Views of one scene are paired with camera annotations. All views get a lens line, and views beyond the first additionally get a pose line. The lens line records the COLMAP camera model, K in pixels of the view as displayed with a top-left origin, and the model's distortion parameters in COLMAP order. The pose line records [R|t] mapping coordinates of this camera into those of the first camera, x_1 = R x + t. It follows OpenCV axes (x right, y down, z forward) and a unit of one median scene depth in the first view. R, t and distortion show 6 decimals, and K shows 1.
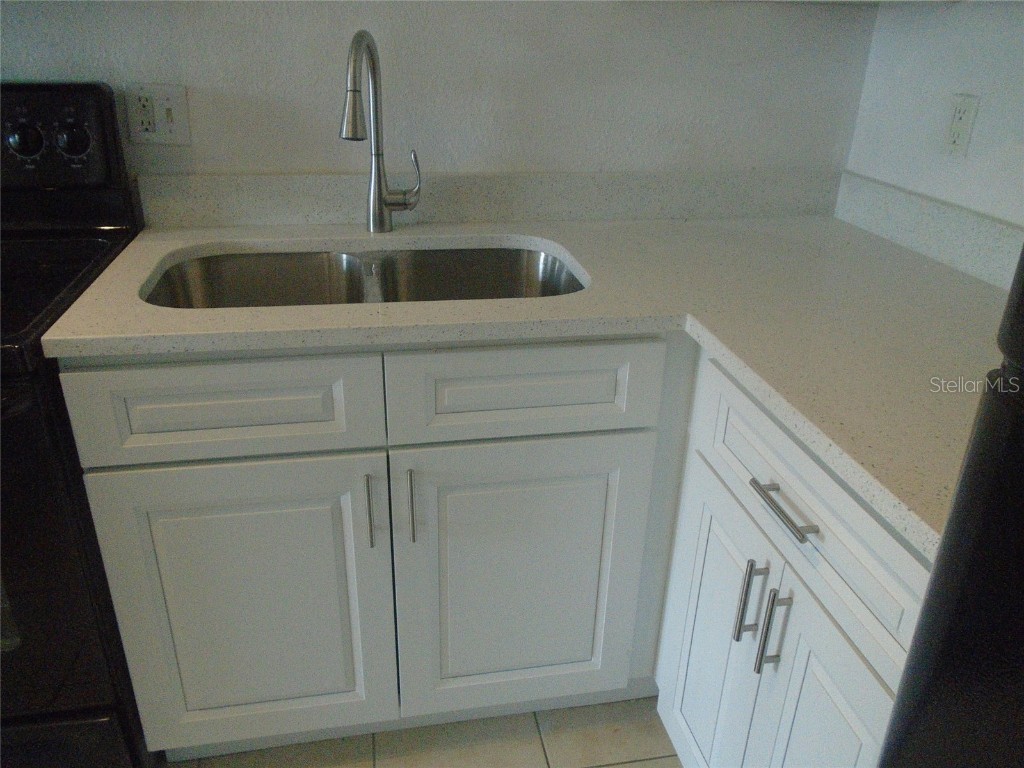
lens RADIAL K [[792.1, 0, 505.5], [0, 792.1, 388.4], [0, 0, 1]] dist [-0.030694, 0.017602]
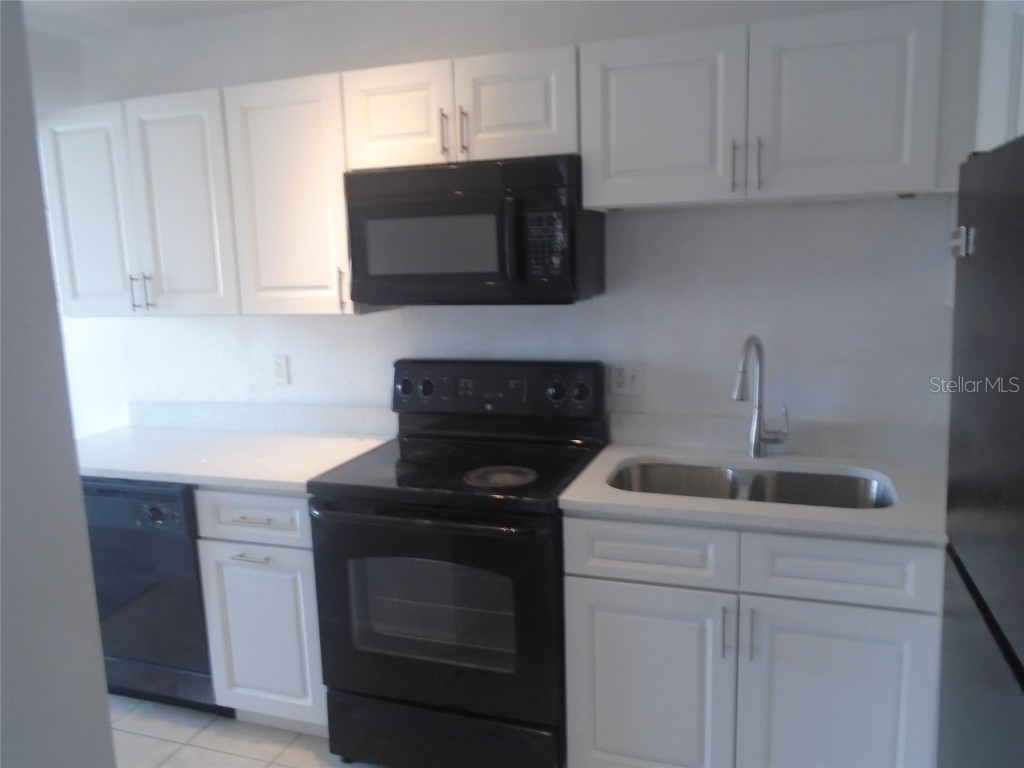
lens RADIAL K [[792.1, 0, 511.0], [0, 792.1, 384.1], [0, 0, 1]] dist [-0.030694, 0.017602]
pose [[0.865738, 0.032364, -0.499450, 0.217950], [-0.167203, 0.959277, -0.227665, 0.104810], [0.471743, 0.280608, 0.835894, -0.611434]]
